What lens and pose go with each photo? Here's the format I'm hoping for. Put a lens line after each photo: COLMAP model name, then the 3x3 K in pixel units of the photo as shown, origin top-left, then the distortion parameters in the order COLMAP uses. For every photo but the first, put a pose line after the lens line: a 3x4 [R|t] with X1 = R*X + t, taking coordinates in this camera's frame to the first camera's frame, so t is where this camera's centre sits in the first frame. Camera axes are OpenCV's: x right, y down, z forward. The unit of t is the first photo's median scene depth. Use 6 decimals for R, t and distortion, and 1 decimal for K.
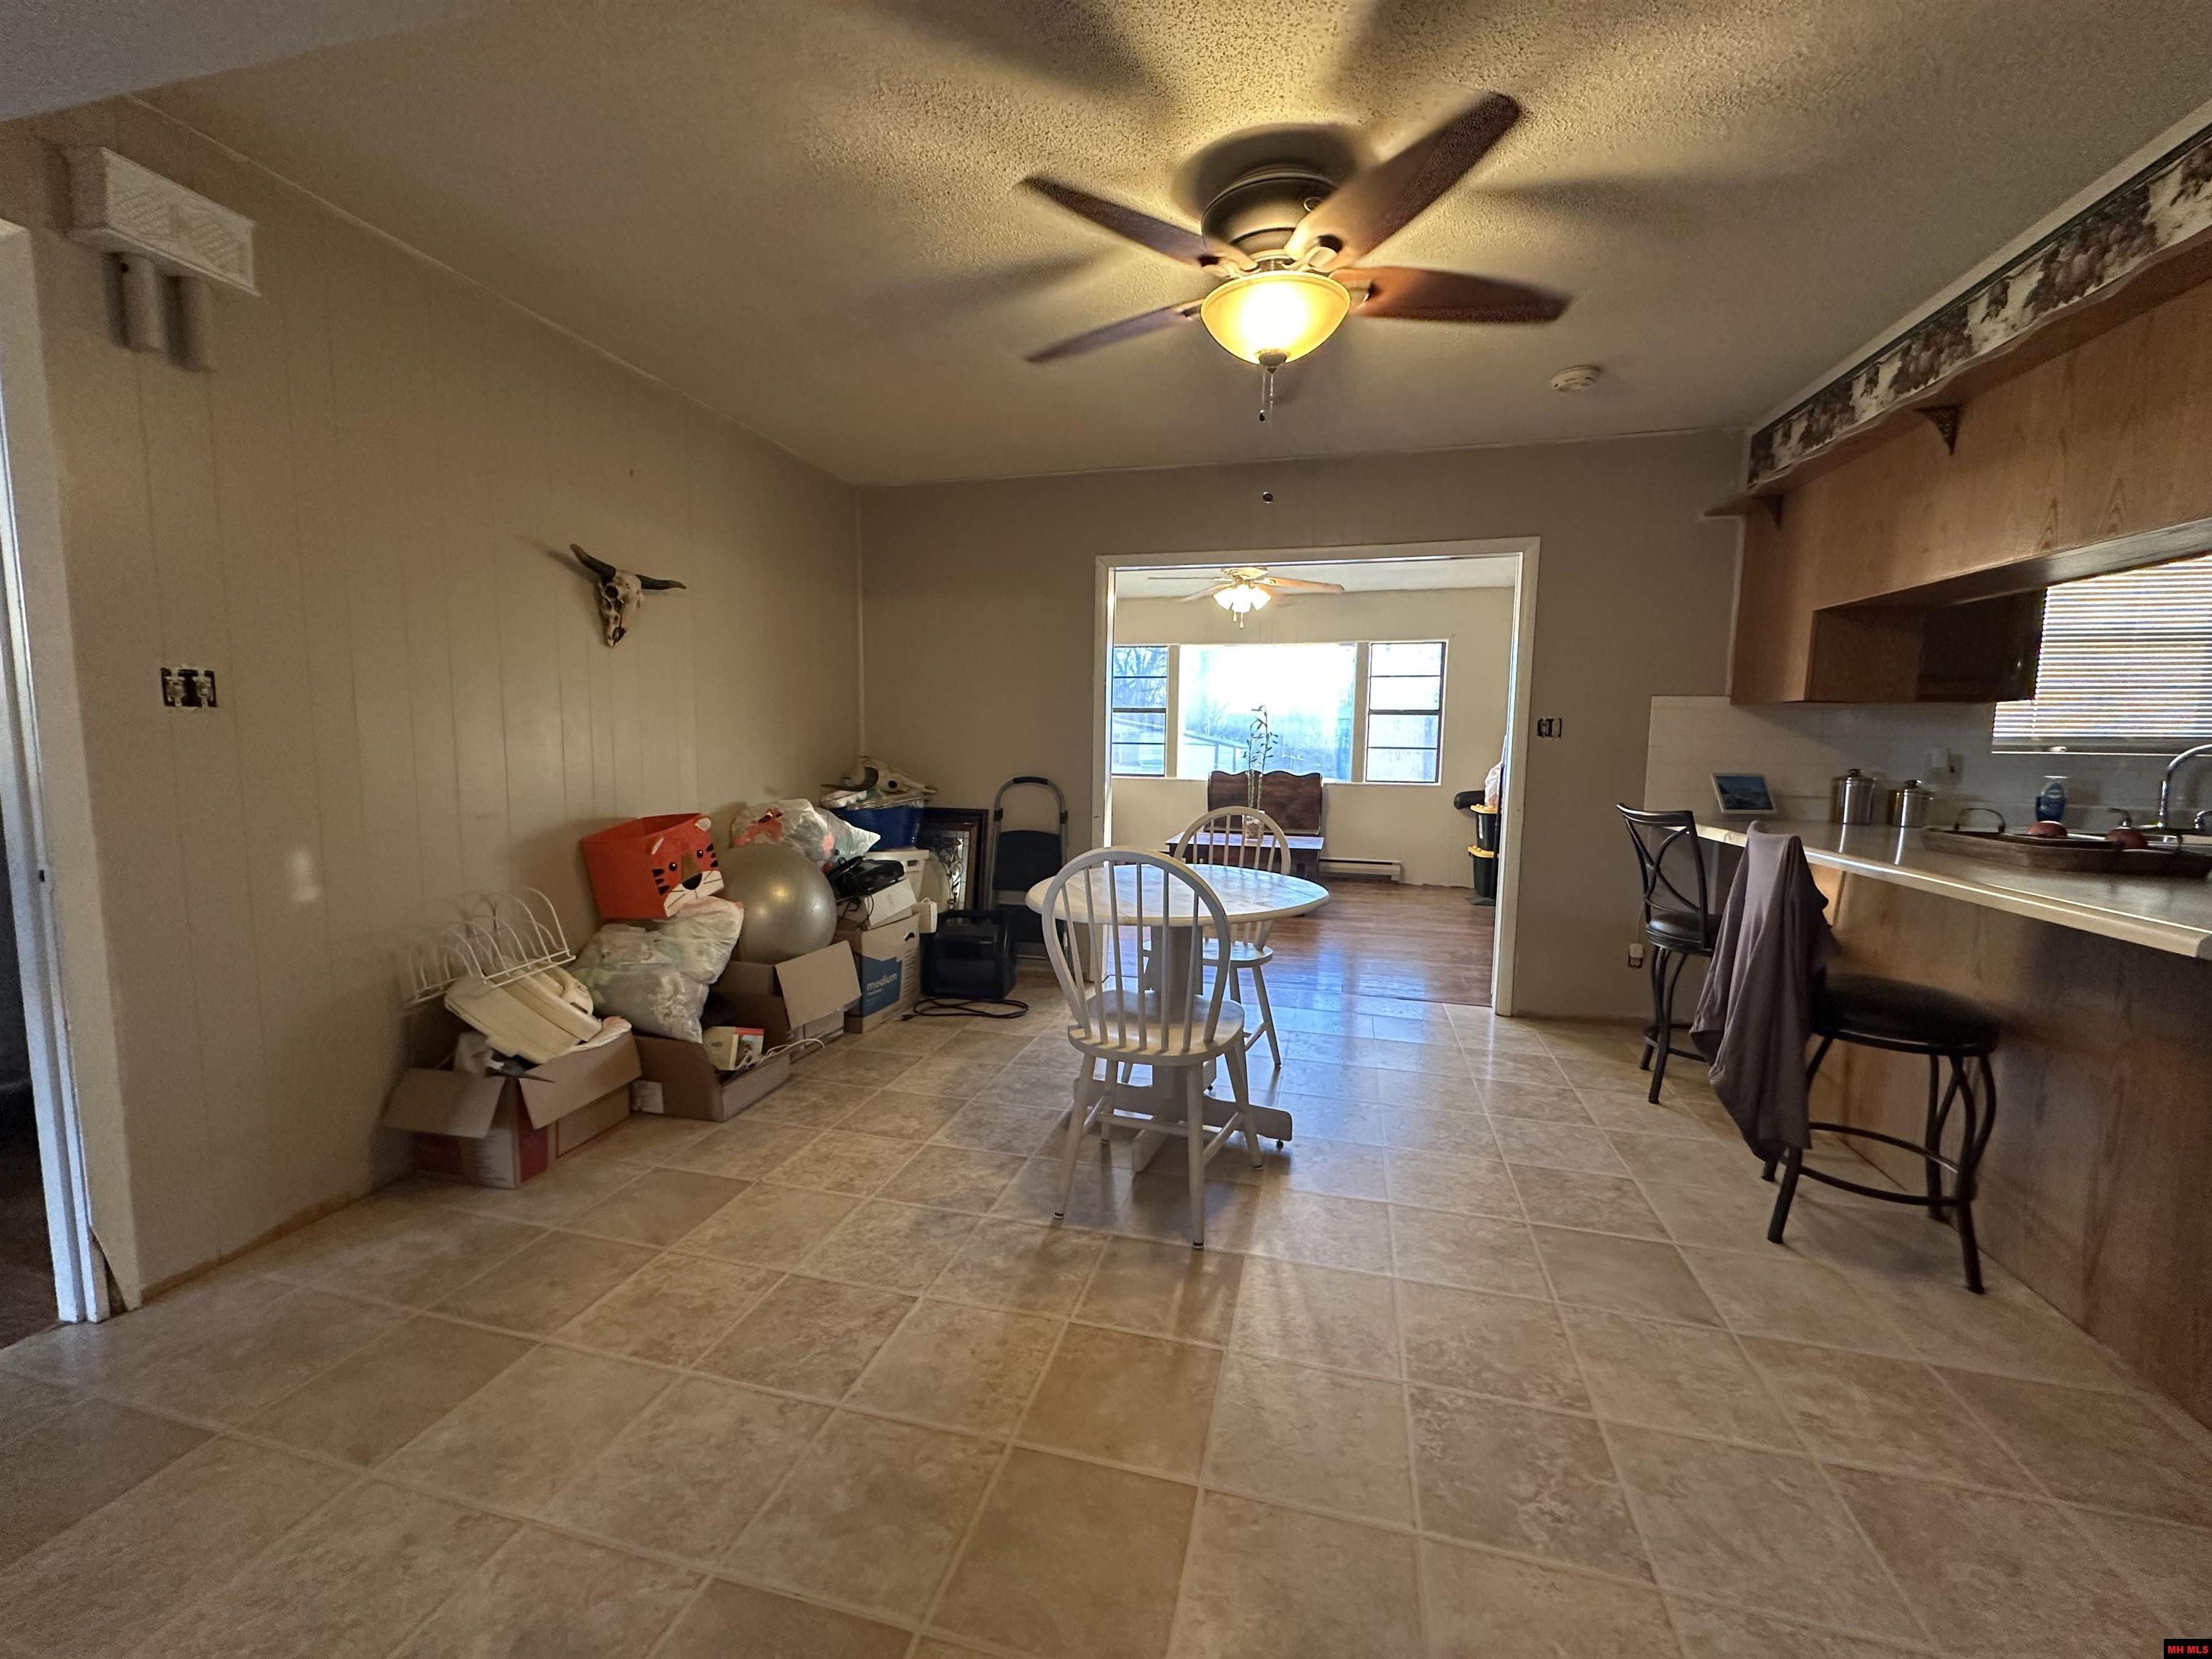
lens RADIAL K [[877.9, 0, 1107.8], [0, 877.9, 828.1], [0, 0, 1]] dist [-0.000655, 0.000634]
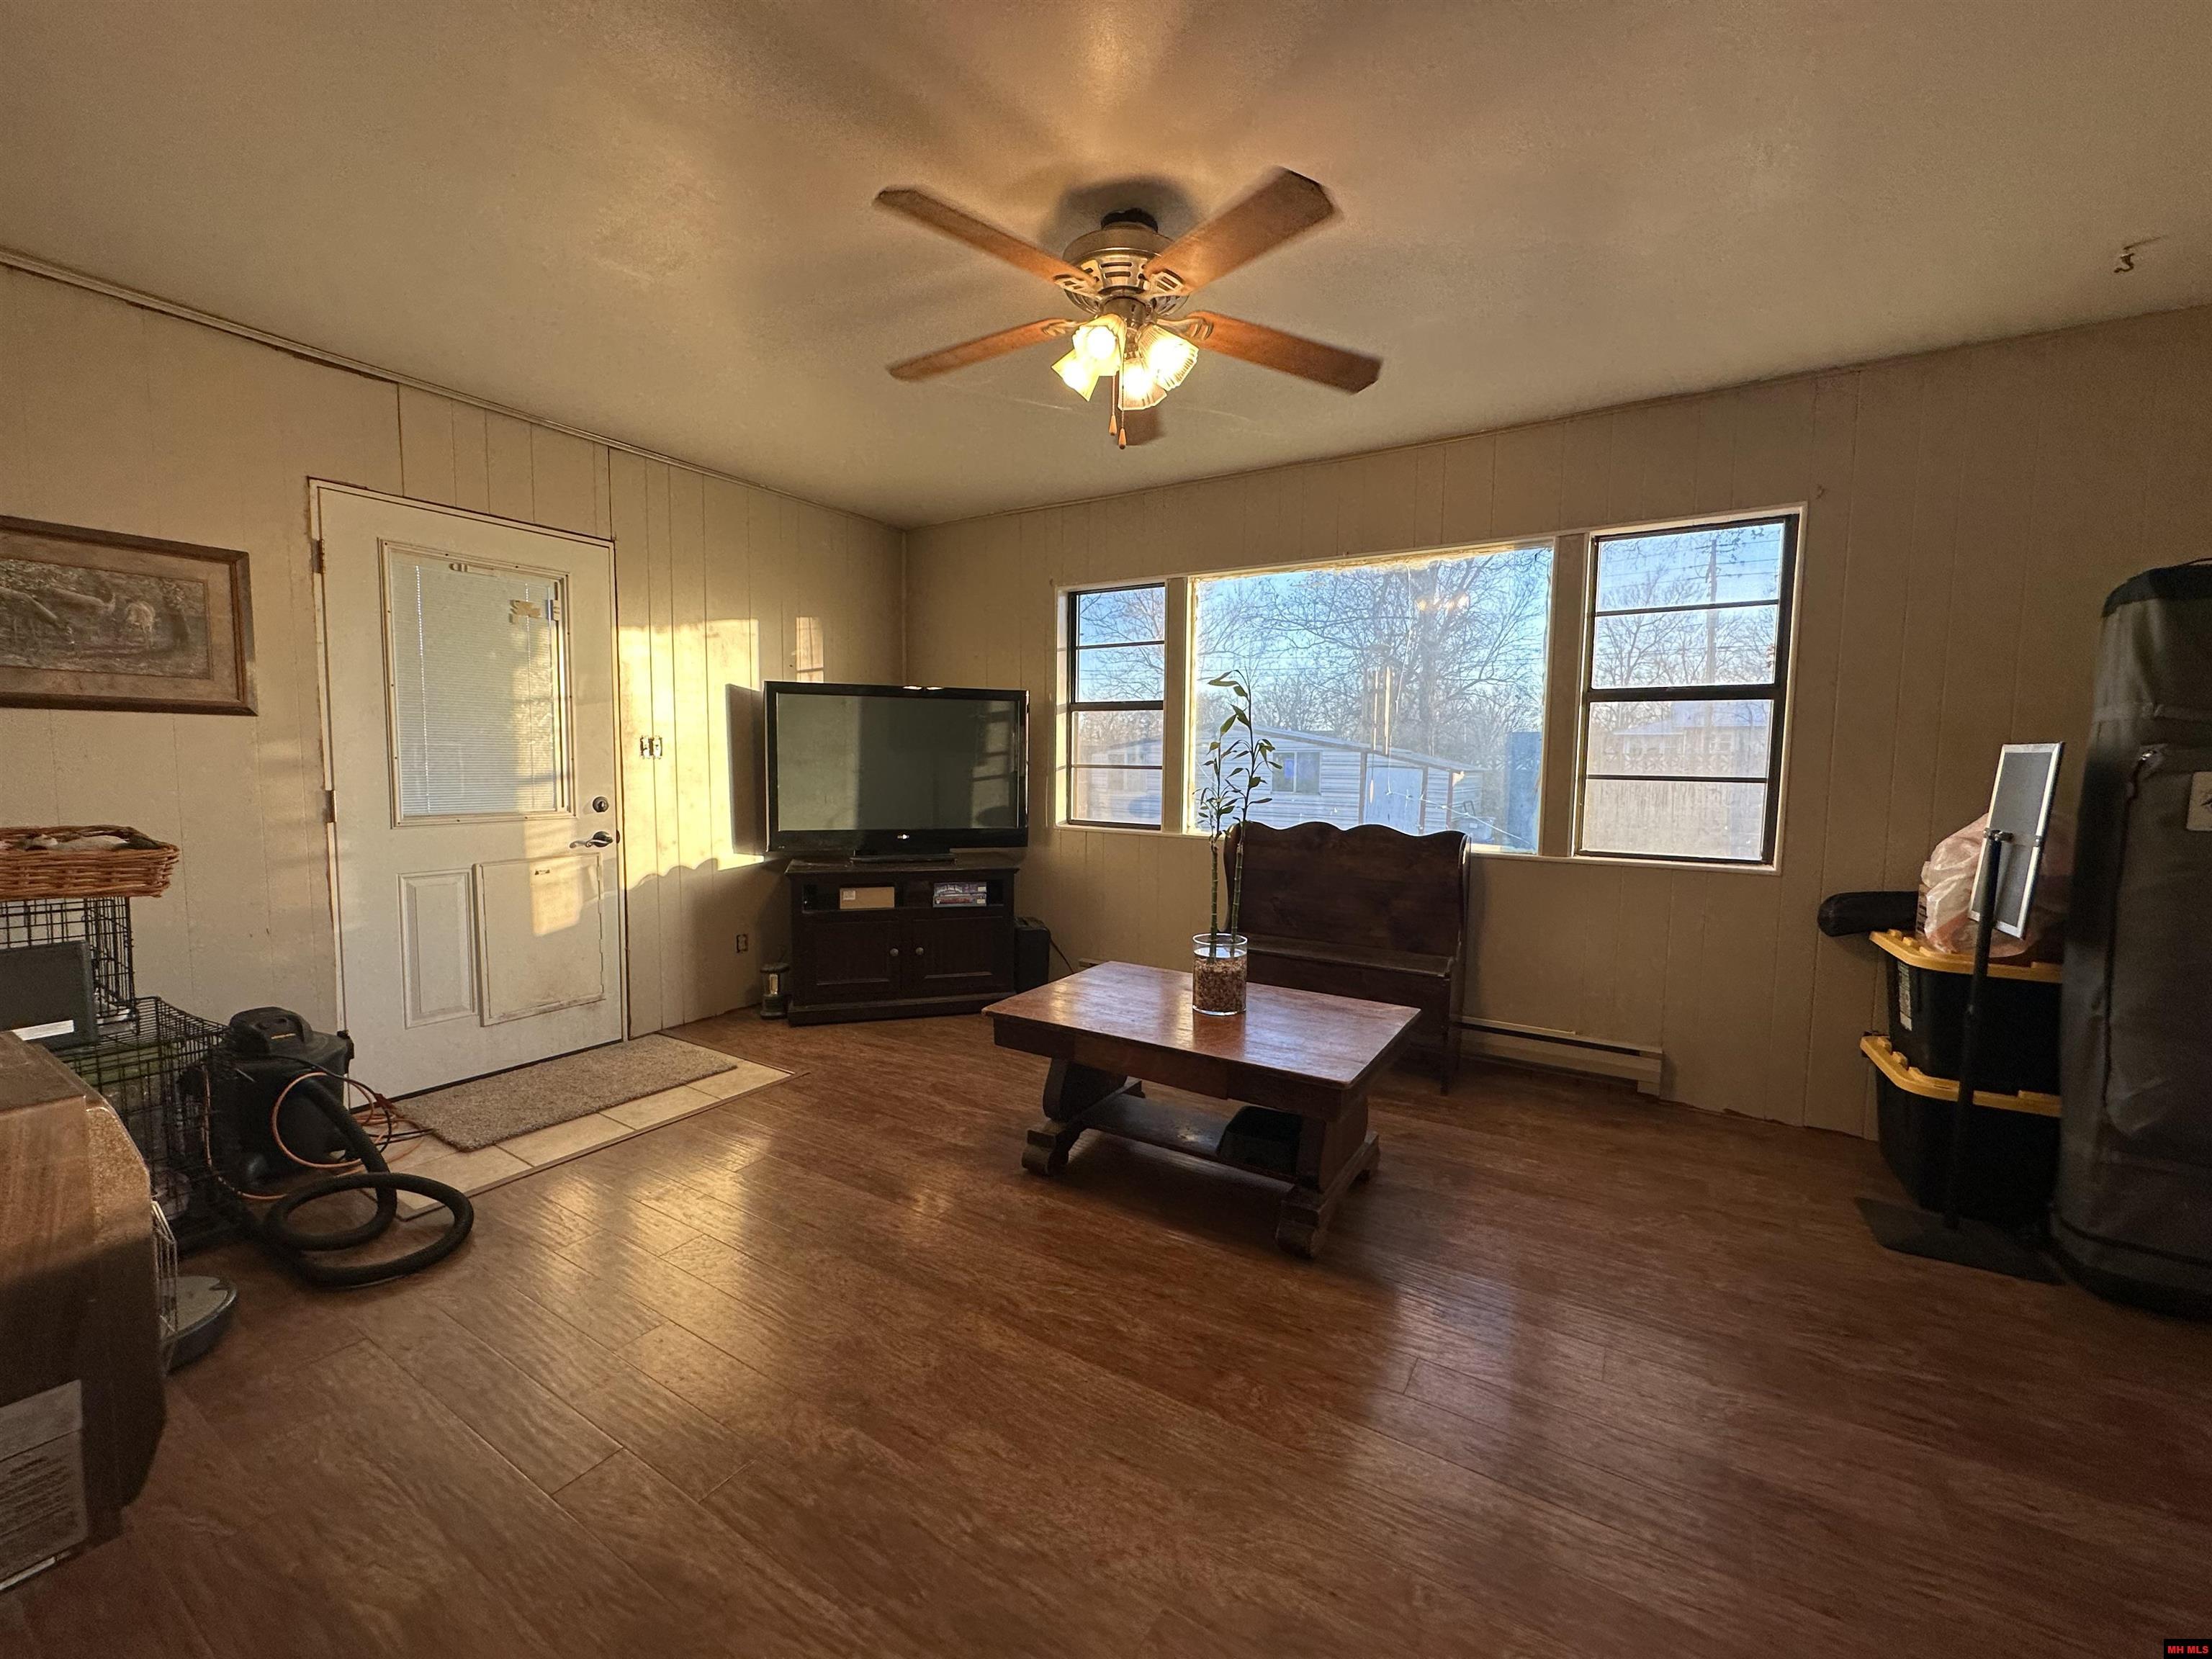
lens RADIAL K [[877.9, 0, 1101.5], [0, 877.9, 822.7], [0, 0, 1]] dist [-0.000655, 0.000634]
pose [[0.951398, 0.026694, -0.306806, 0.200964], [-0.039689, 0.998556, -0.036195, -0.044034], [0.305397, 0.046612, 0.951084, 0.508494]]
